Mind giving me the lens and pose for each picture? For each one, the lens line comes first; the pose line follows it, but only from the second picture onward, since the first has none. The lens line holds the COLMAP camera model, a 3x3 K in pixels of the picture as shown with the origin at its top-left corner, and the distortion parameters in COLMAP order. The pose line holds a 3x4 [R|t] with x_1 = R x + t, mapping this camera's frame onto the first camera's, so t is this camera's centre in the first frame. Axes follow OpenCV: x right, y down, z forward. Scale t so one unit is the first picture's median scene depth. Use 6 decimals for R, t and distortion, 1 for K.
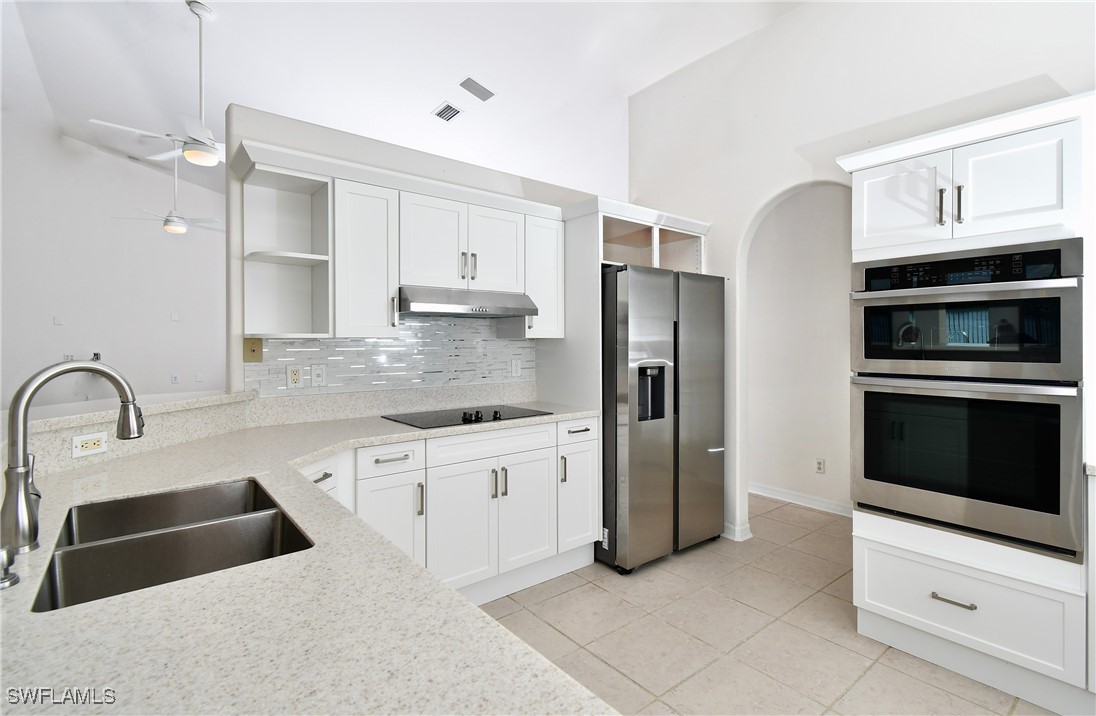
lens RADIAL K [[537.9, 0, 555.8], [0, 537.9, 351.3], [0, 0, 1]] dist [-0.006382, -0.000489]
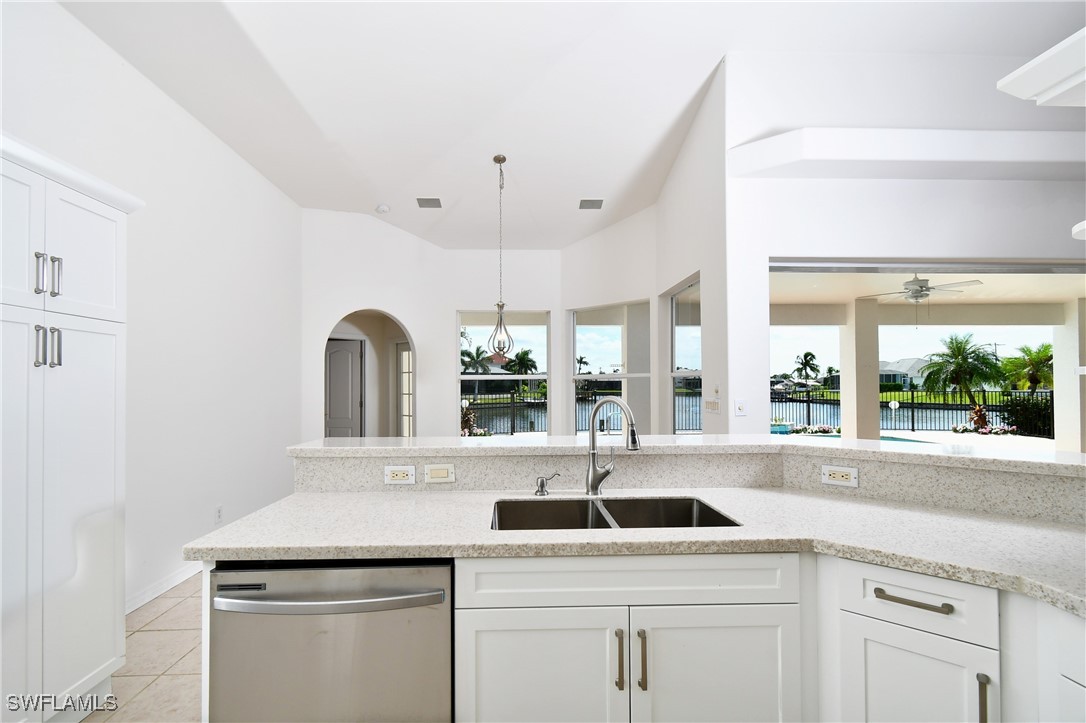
lens RADIAL K [[489.2, 0, 538.8], [0, 489.2, 379.5], [0, 0, 1]] dist [0.003342, -0.000076]
pose [[-0.584165, -0.003787, -0.811626, 0.192640], [-0.006946, 0.999976, 0.000334, -0.012709], [0.811605, 0.005833, -0.584178, 0.668165]]
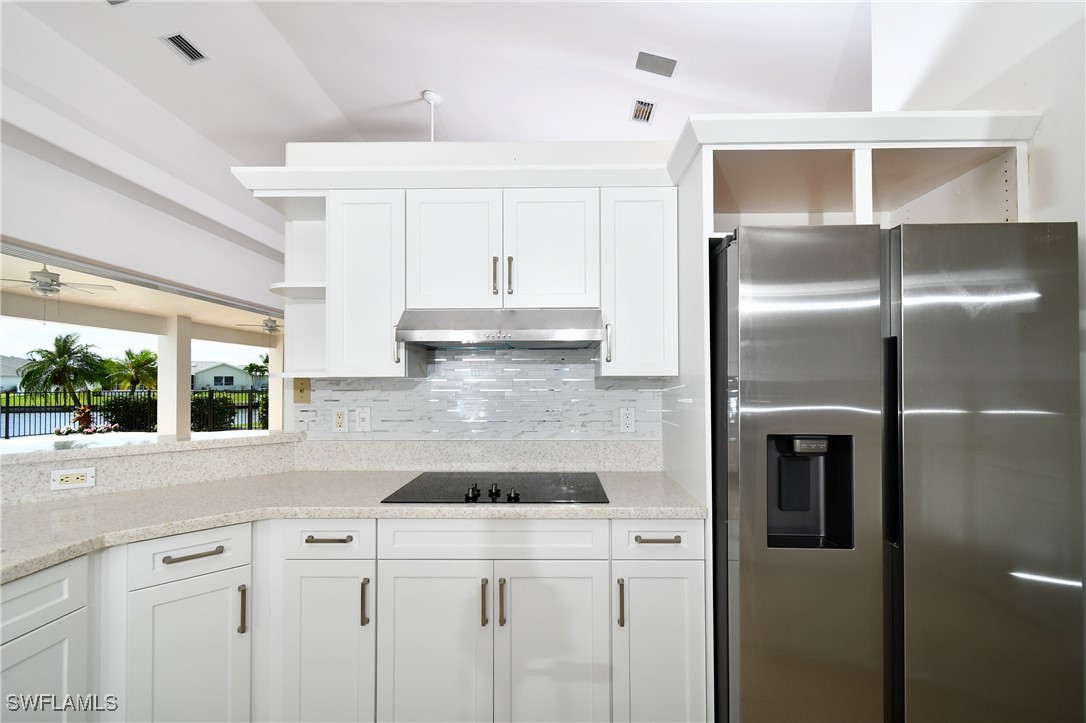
lens RADIAL K [[489.2, 0, 529.2], [0, 489.2, 375.1], [0, 0, 1]] dist [0.003342, -0.000076]
pose [[0.754537, -0.008939, -0.656197, 0.281710], [-0.010702, 0.999607, -0.025924, -0.009948], [0.656170, 0.026583, 0.754145, 0.524890]]
